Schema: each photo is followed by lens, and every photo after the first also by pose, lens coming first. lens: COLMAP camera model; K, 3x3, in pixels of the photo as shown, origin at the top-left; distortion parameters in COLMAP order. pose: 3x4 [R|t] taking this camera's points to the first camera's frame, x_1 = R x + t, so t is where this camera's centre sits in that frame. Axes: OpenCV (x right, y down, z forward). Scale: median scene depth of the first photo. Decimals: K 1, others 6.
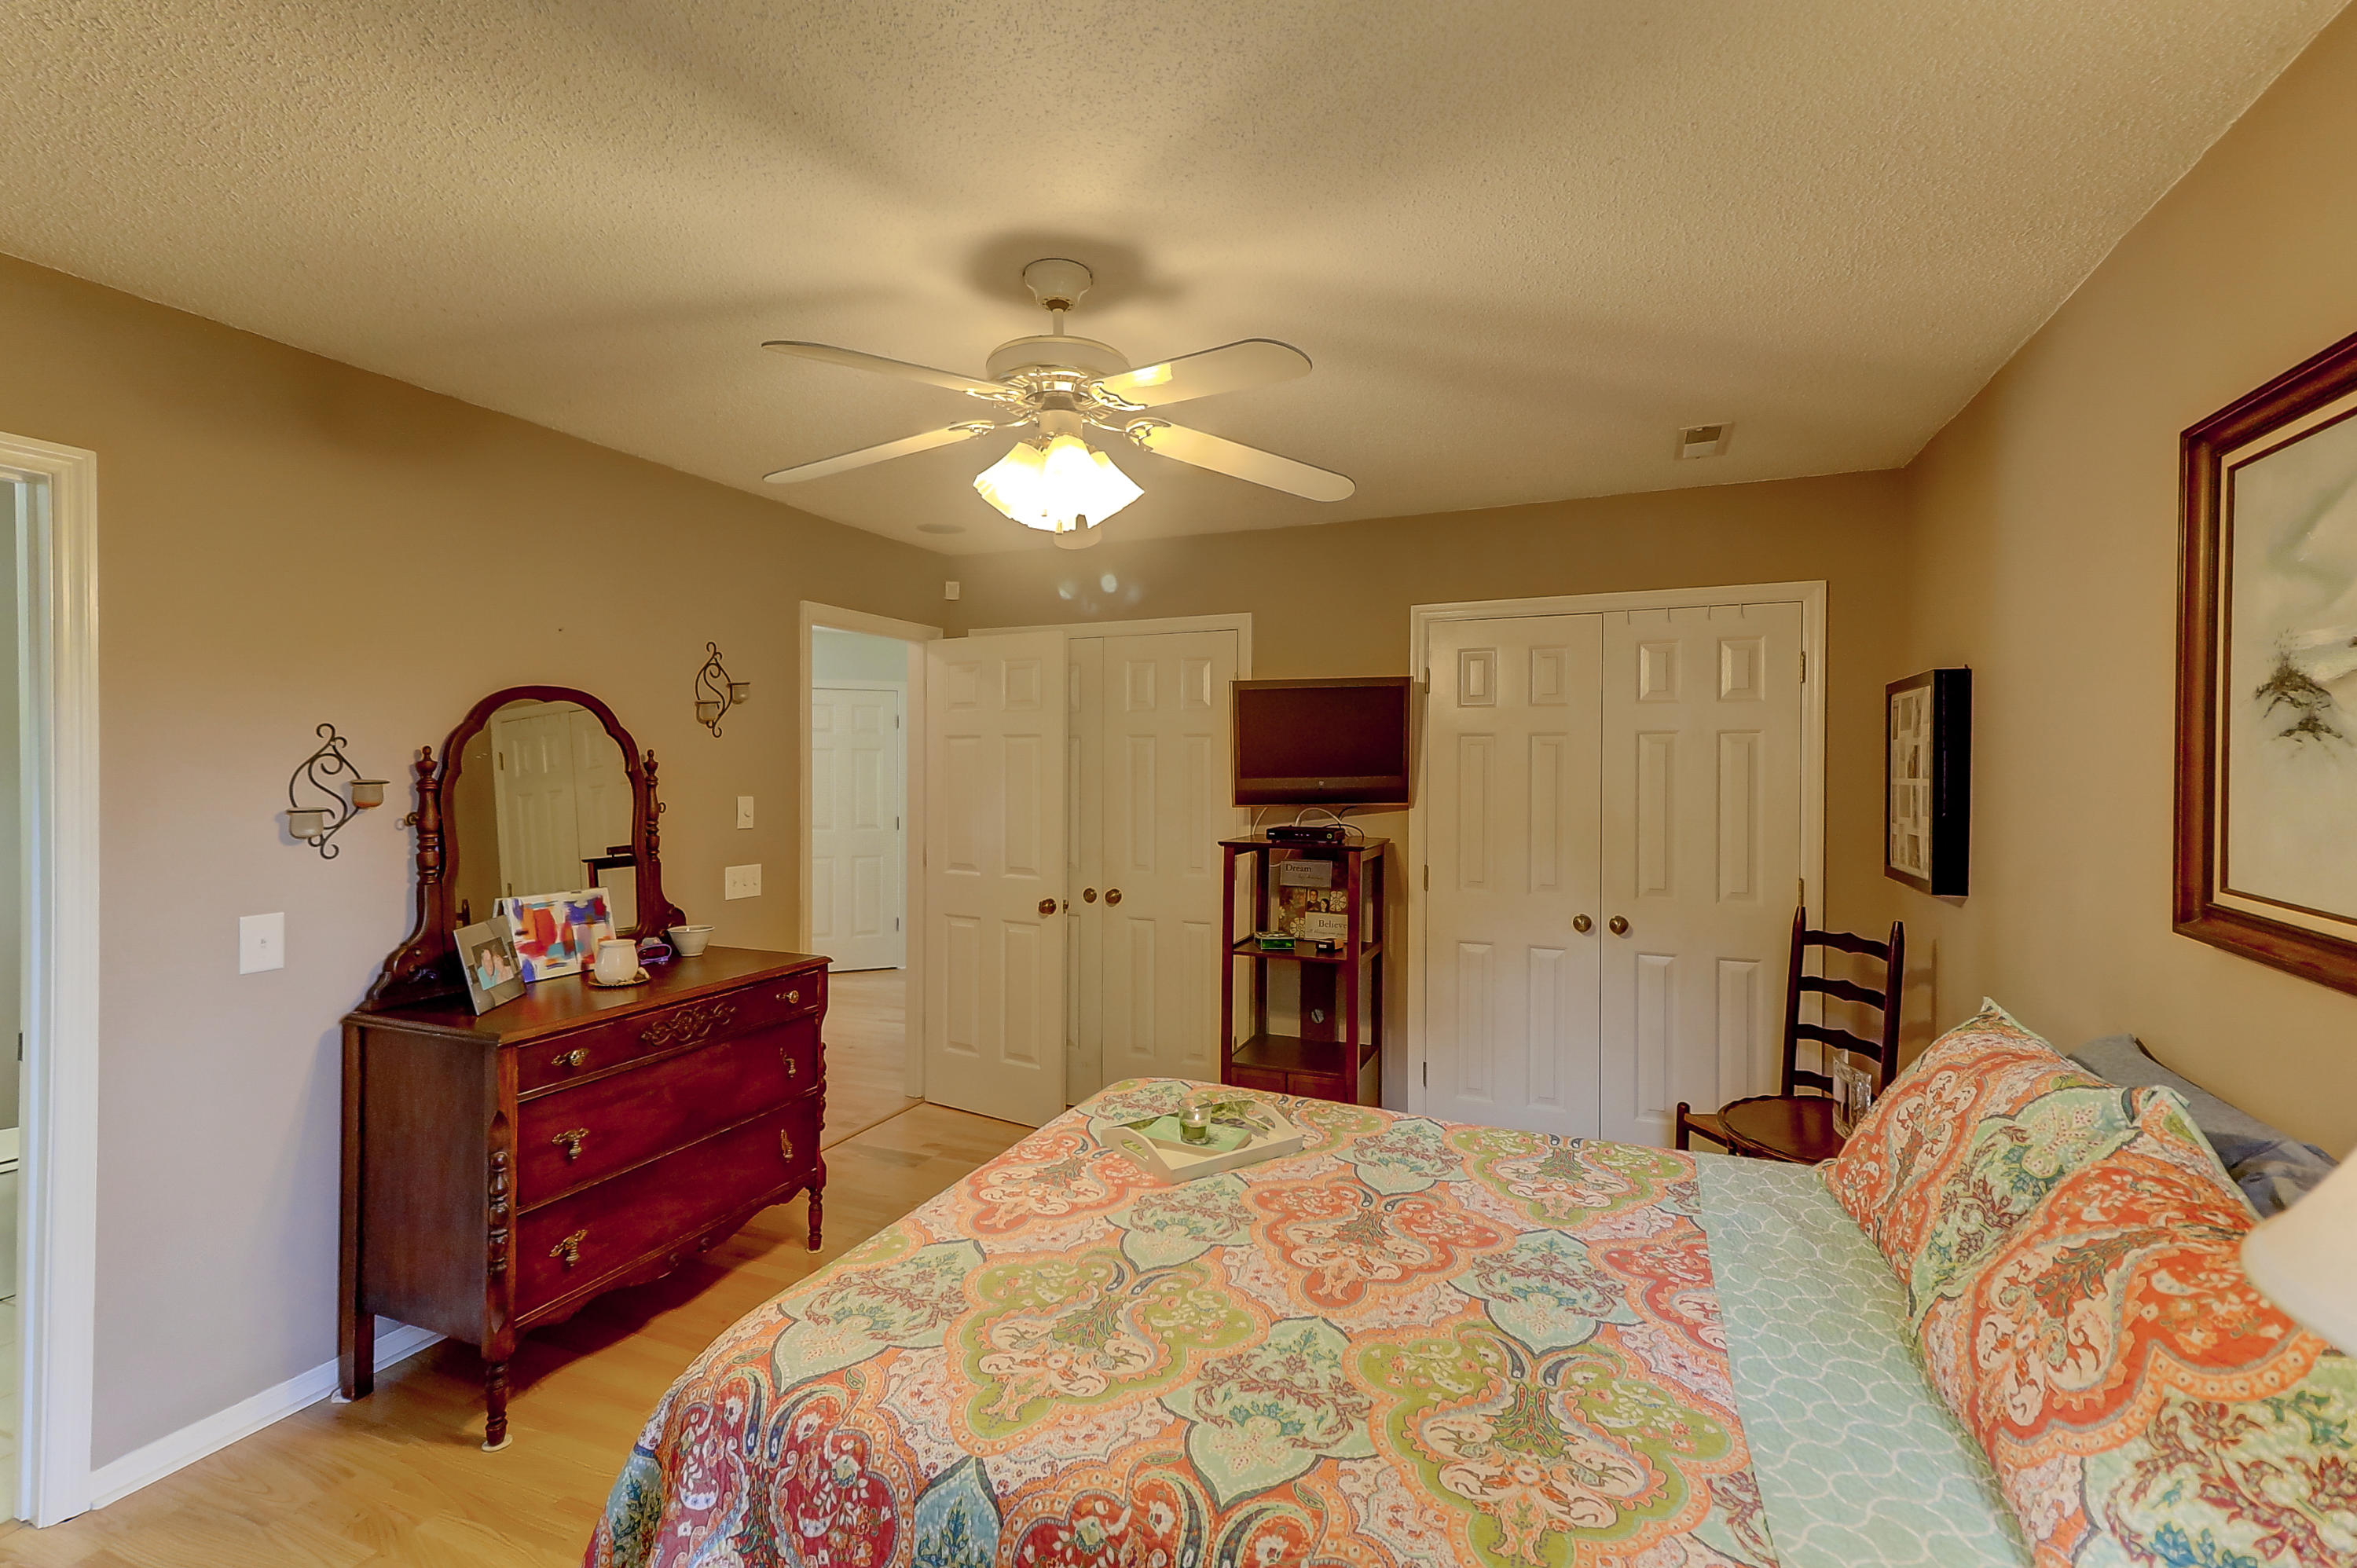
lens RADIAL K [[1070.2, 0, 1169.0], [0, 1070.2, 782.0], [0, 0, 1]] dist [0.018731, -0.000466]
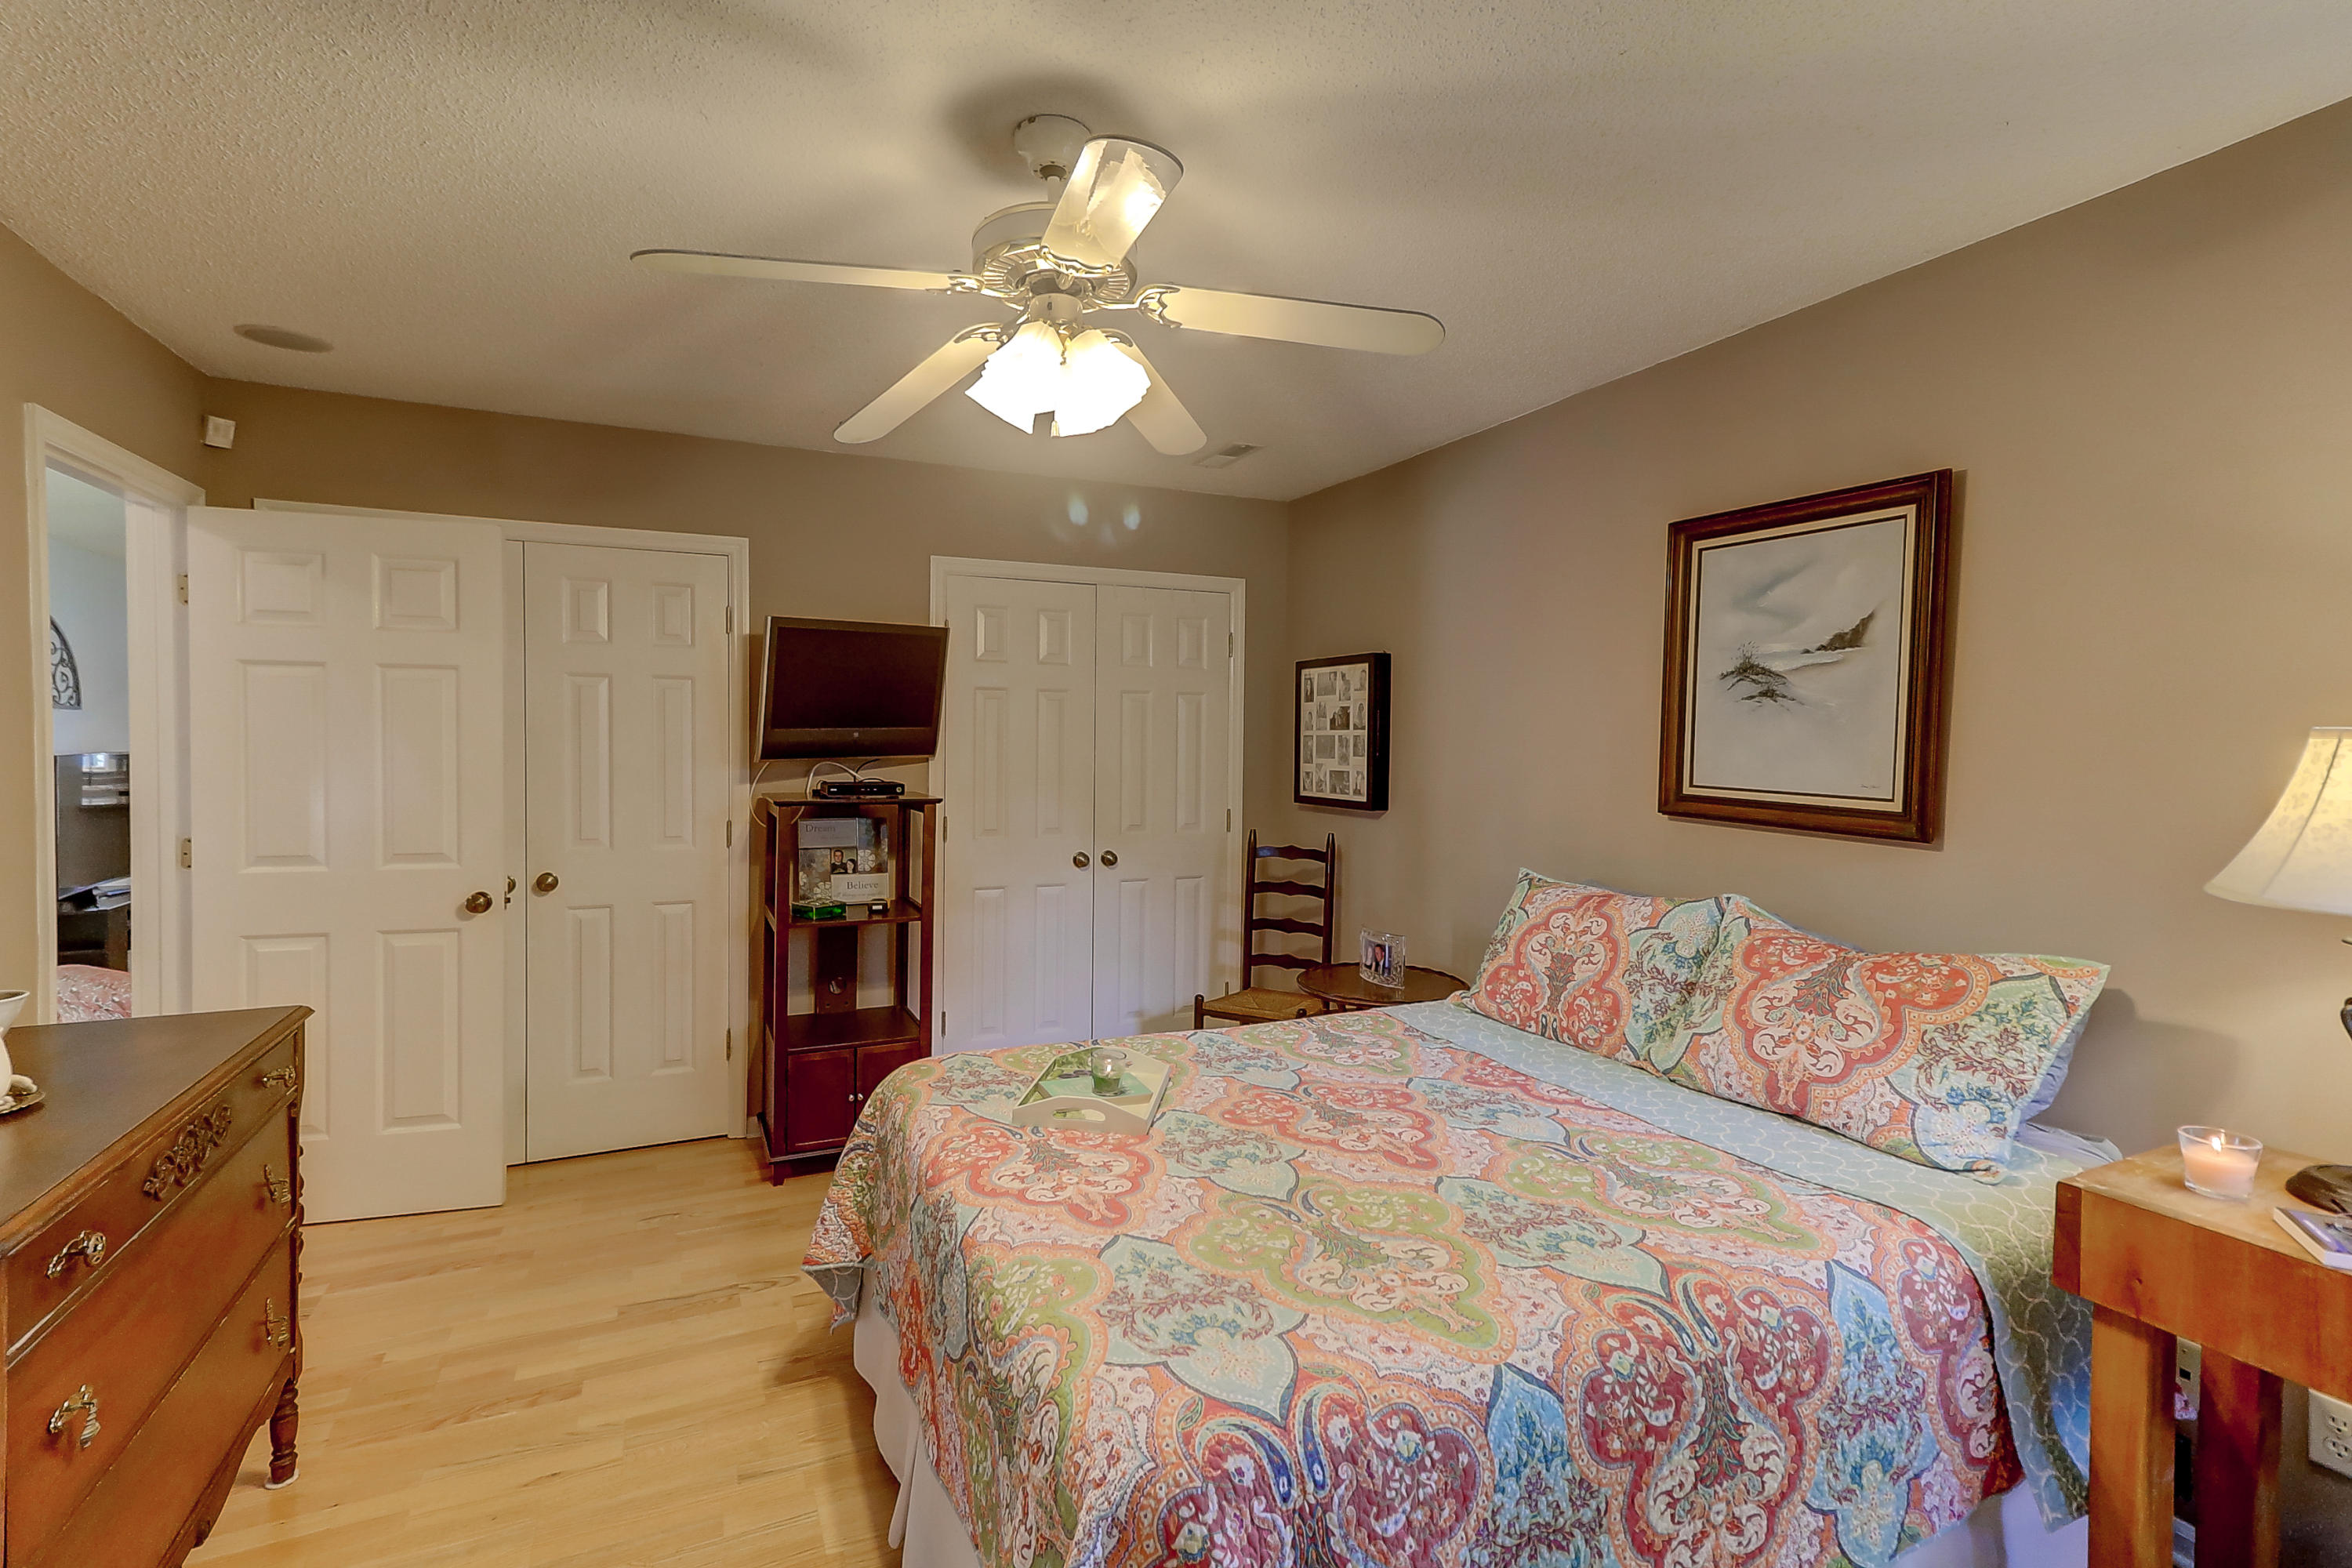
lens RADIAL K [[1058.7, 0, 1180.3], [0, 1058.7, 772.5], [0, 0, 1]] dist [0.017402, -0.000455]
pose [[0.682526, -0.022985, 0.730500, -0.741670], [0.004395, 0.999616, 0.027346, 0.021695], [-0.730848, -0.015454, 0.682365, 0.357139]]
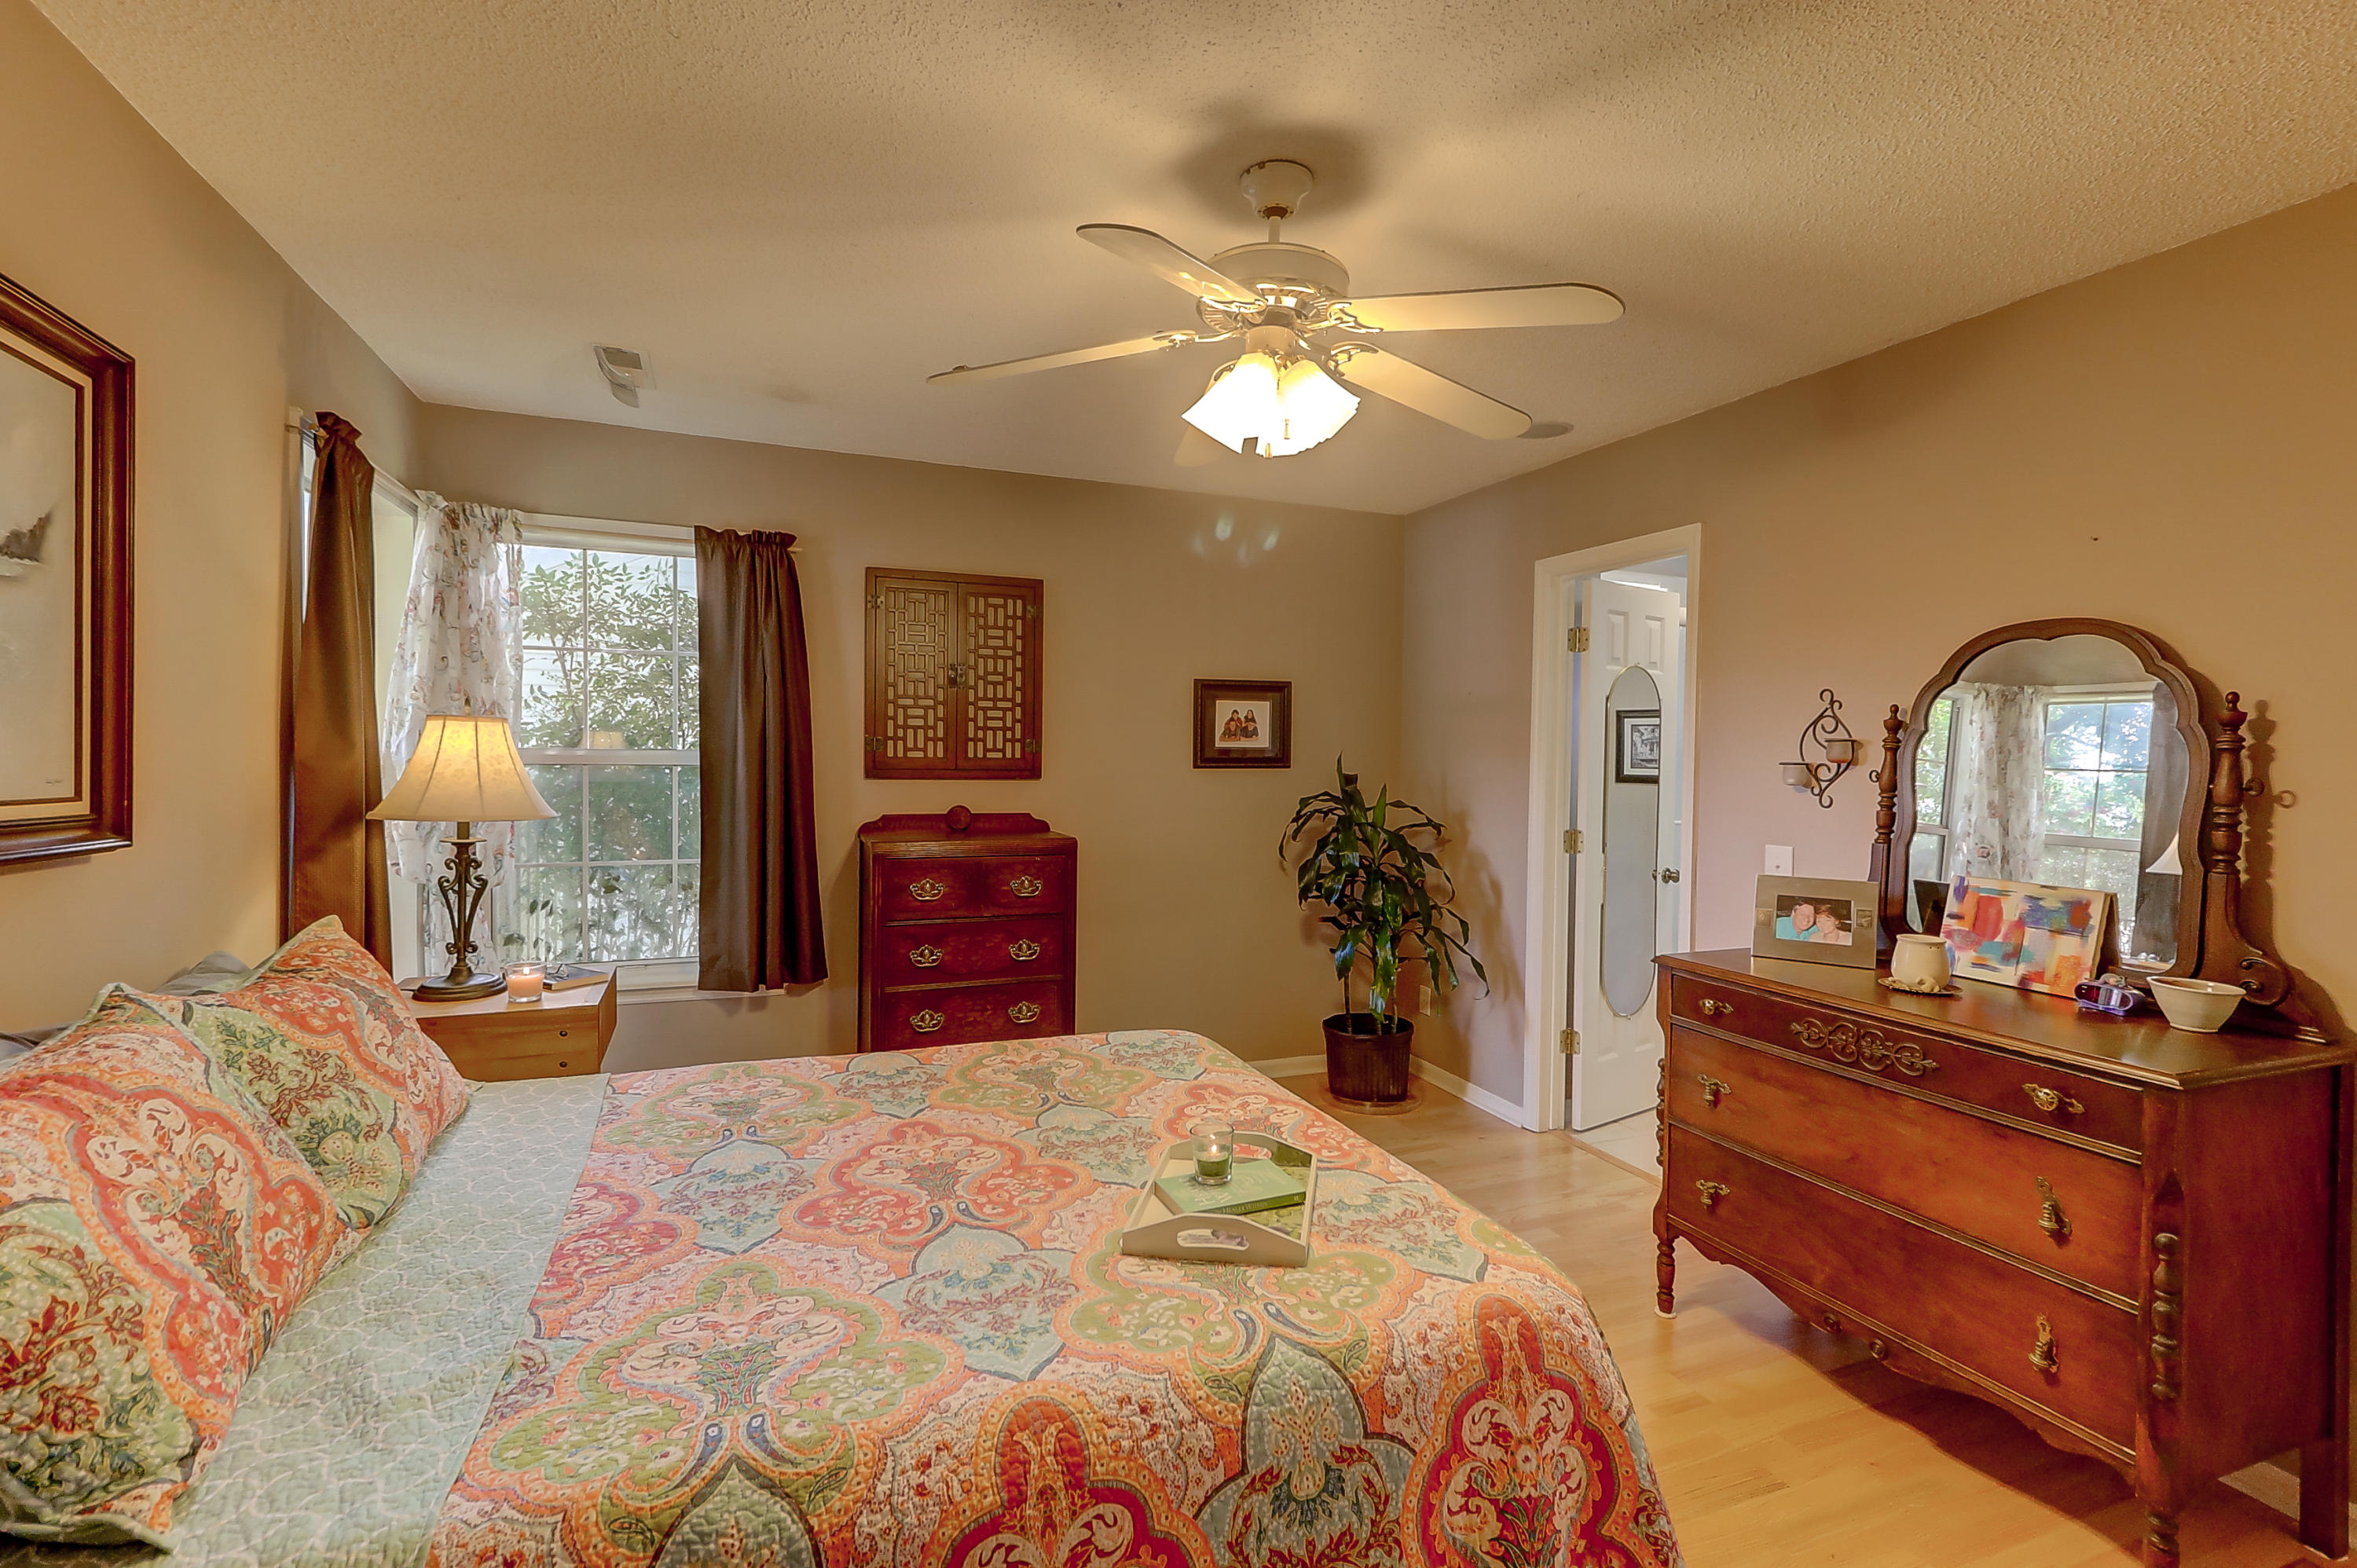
lens RADIAL K [[1136.7, 0, 1190.9], [0, 1136.7, 789.0], [0, 0, 1]] dist [0.018496, -0.000223]
pose [[-0.715392, 0.009860, -0.698654, 0.716767], [-0.025942, 0.998836, 0.040660, 0.025844], [0.698242, 0.047212, -0.714304, 1.849382]]
